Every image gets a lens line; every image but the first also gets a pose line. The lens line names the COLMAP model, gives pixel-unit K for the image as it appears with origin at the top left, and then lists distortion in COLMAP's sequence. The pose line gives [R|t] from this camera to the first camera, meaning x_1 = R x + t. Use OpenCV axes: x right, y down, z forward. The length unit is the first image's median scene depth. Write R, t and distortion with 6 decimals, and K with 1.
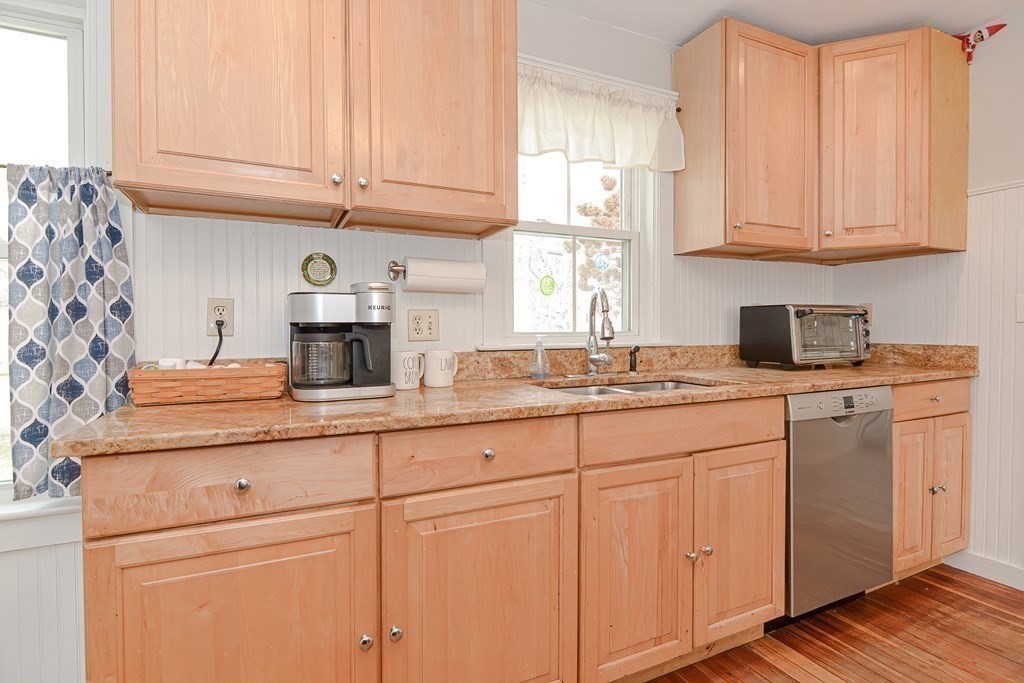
lens RADIAL K [[498.9, 0, 510.8], [0, 498.9, 336.0], [0, 0, 1]] dist [-0.001404, -0.005959]
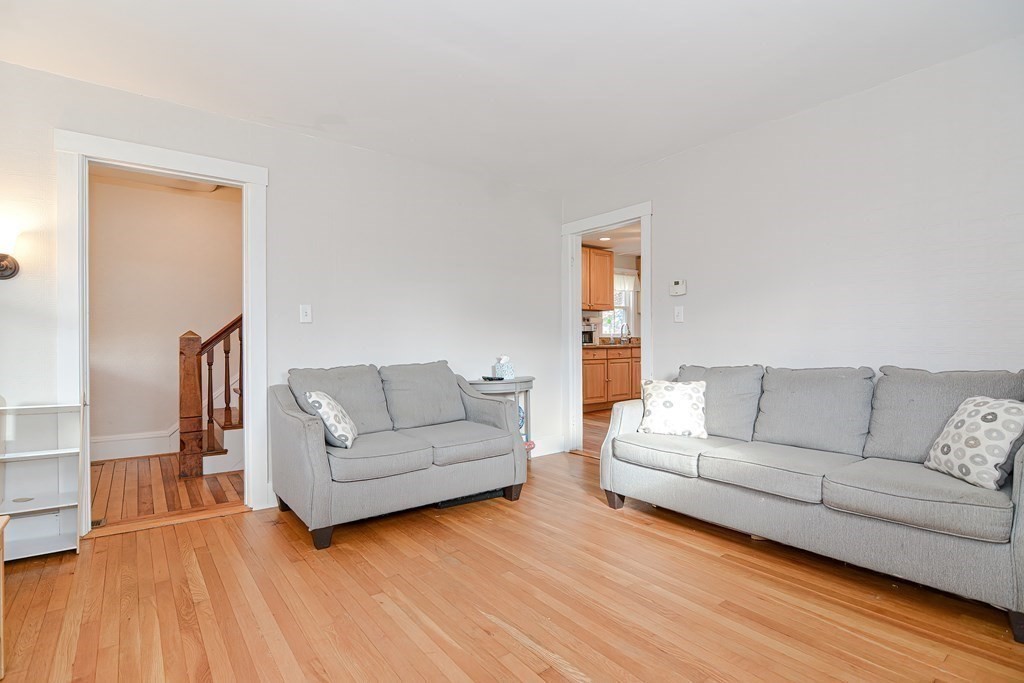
lens RADIAL K [[498.9, 0, 512.9], [0, 498.9, 341.2], [0, 0, 1]] dist [-0.001404, -0.005959]
pose [[0.978620, 0.000225, 0.205677, -1.693460], [0.001766, 0.999953, -0.009495, 0.098179], [-0.205669, 0.009655, 0.978574, -3.066561]]
